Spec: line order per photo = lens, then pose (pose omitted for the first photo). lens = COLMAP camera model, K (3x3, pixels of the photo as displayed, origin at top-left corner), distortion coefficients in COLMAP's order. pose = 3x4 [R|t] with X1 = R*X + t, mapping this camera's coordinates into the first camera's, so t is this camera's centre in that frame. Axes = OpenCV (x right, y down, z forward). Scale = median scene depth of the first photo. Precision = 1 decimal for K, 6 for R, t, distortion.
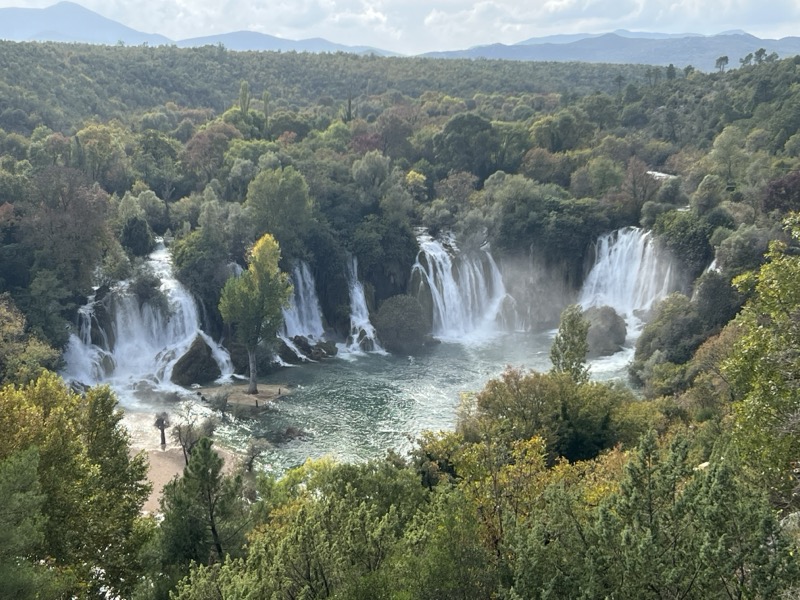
lens RADIAL K [[1254.5, 0, 395.7], [0, 1254.5, 298.6], [0, 0, 1]] dist [0.070822, 0.000000]
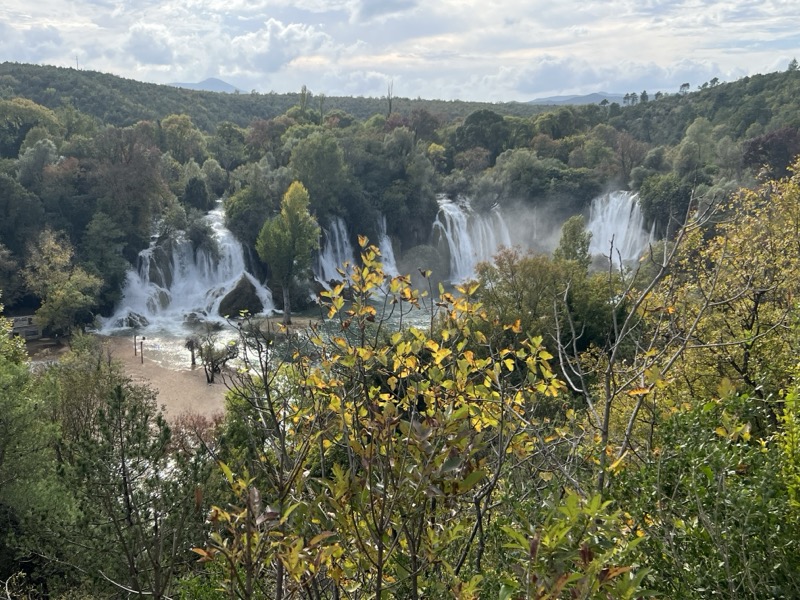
lens RADIAL K [[851.9, 0, 401.9], [0, 851.9, 304.3], [0, 0, 1]] dist [0.026100, 0.000000]
pose [[0.998772, 0.001577, -0.049523, 0.023757], [-0.000733, 0.999854, 0.017061, 0.037126], [0.049543, -0.017004, 0.998627, 0.199182]]
